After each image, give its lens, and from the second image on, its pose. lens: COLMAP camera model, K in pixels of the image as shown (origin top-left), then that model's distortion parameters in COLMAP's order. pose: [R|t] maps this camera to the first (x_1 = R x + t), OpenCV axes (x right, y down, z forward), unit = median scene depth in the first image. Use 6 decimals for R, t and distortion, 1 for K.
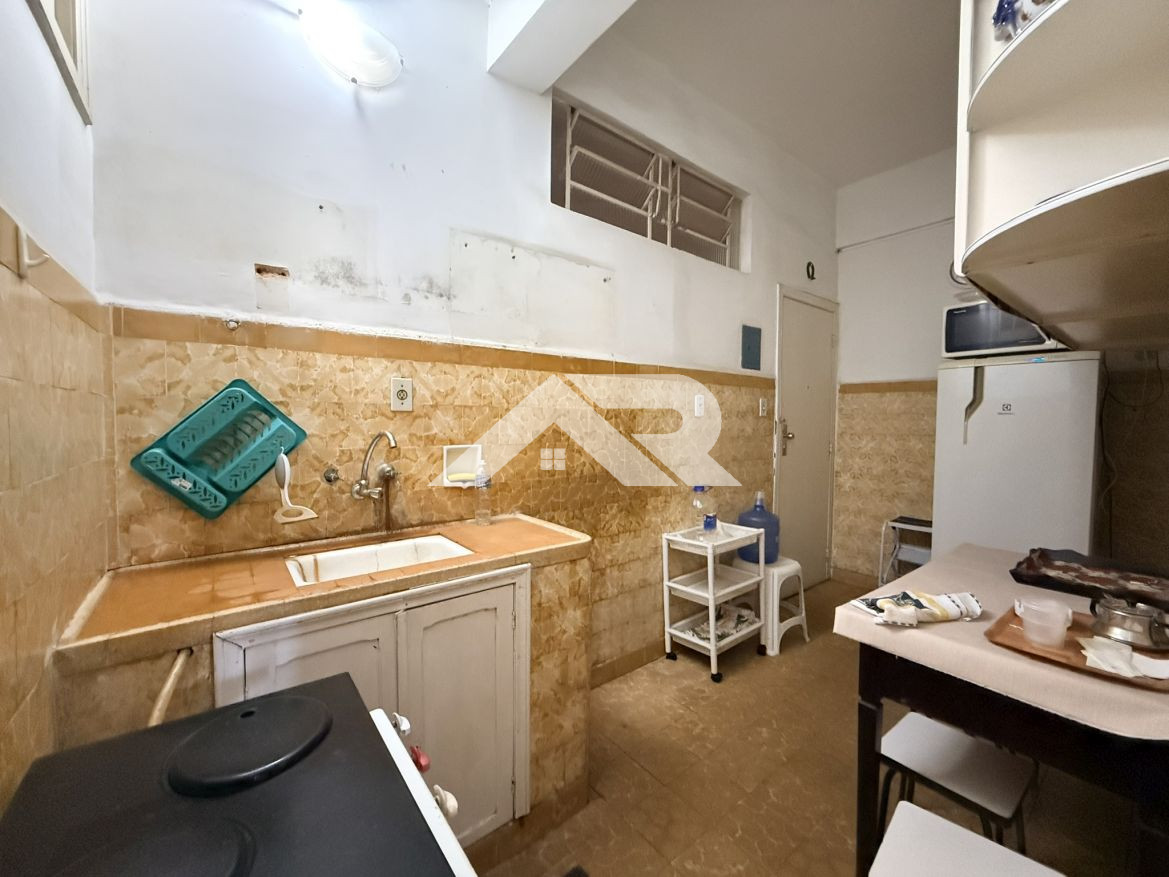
lens RADIAL K [[471.8, 0, 584.5], [0, 471.8, 438.5], [0, 0, 1]] dist [0.016469, -0.000676]
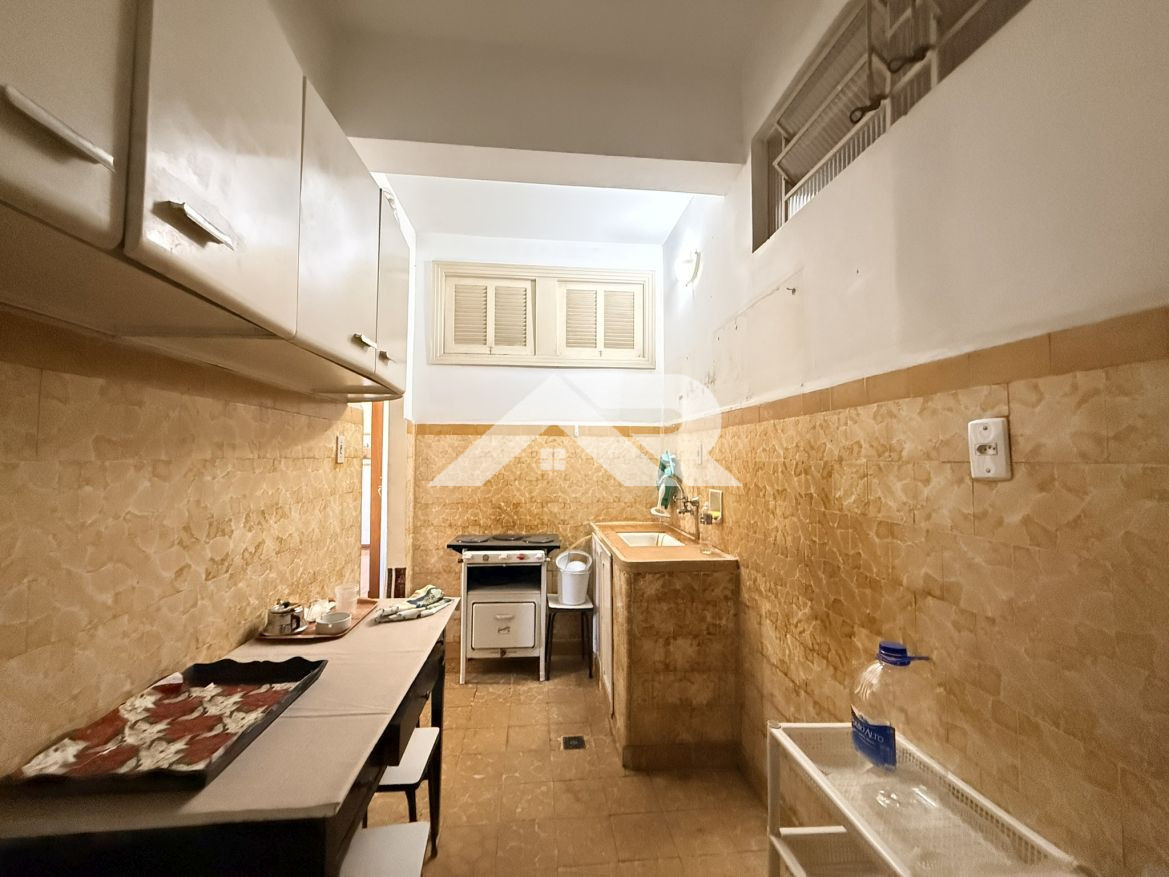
lens RADIAL K [[471.8, 0, 584.5], [0, 471.8, 438.5], [0, 0, 1]] dist [0.016469, -0.000676]
pose [[-0.549978, -0.049466, -0.833713, 0.819715], [-0.053974, 0.998263, -0.023624, -0.060822], [0.833433, 0.032006, -0.551692, 1.100362]]
